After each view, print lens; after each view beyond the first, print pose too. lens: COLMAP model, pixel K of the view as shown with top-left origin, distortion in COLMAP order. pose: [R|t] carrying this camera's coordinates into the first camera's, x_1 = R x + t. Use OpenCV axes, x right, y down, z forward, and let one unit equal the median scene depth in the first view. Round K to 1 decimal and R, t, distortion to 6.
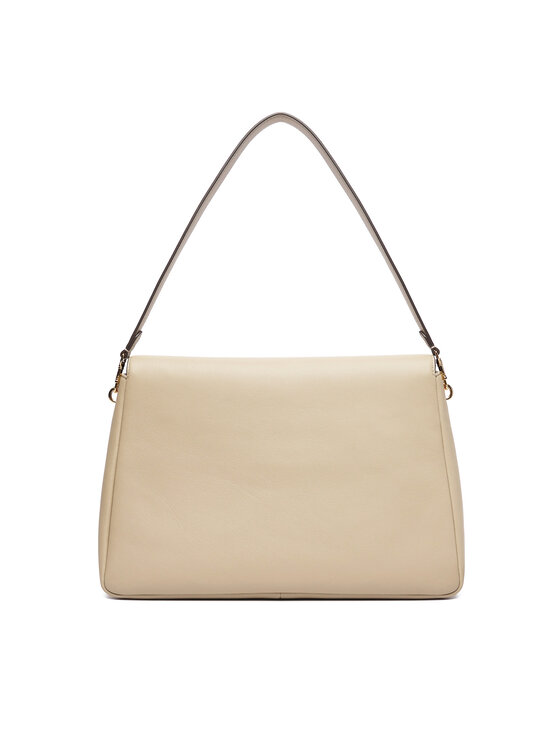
lens RADIAL K [[641.1, 0, 277.4], [0, 641.1, 372.8], [0, 0, 1]] dist [-0.010134, 0.000695]
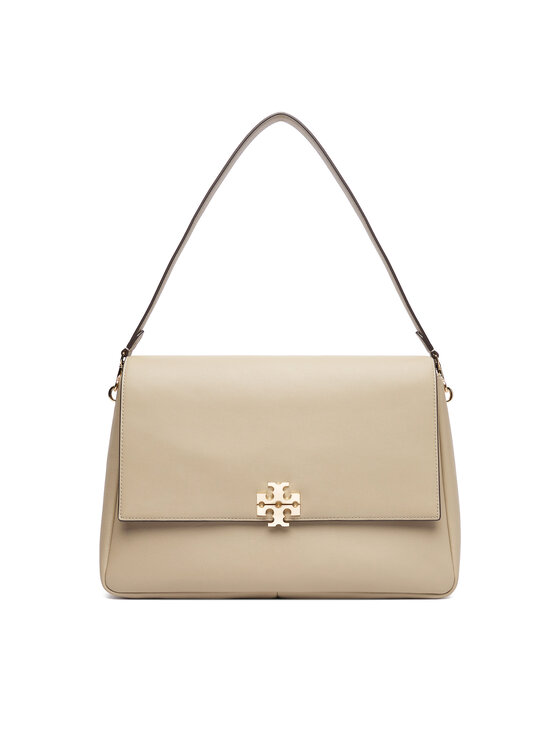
lens RADIAL K [[731.8, 0, 281.6], [0, 731.8, 373.6], [0, 0, 1]] dist [0.009335, 0.000000]
pose [[0.999851, -0.012322, 0.012051, -0.005598], [0.013081, 0.997792, -0.065115, 0.081367], [-0.011222, 0.065263, 0.997805, -0.158383]]
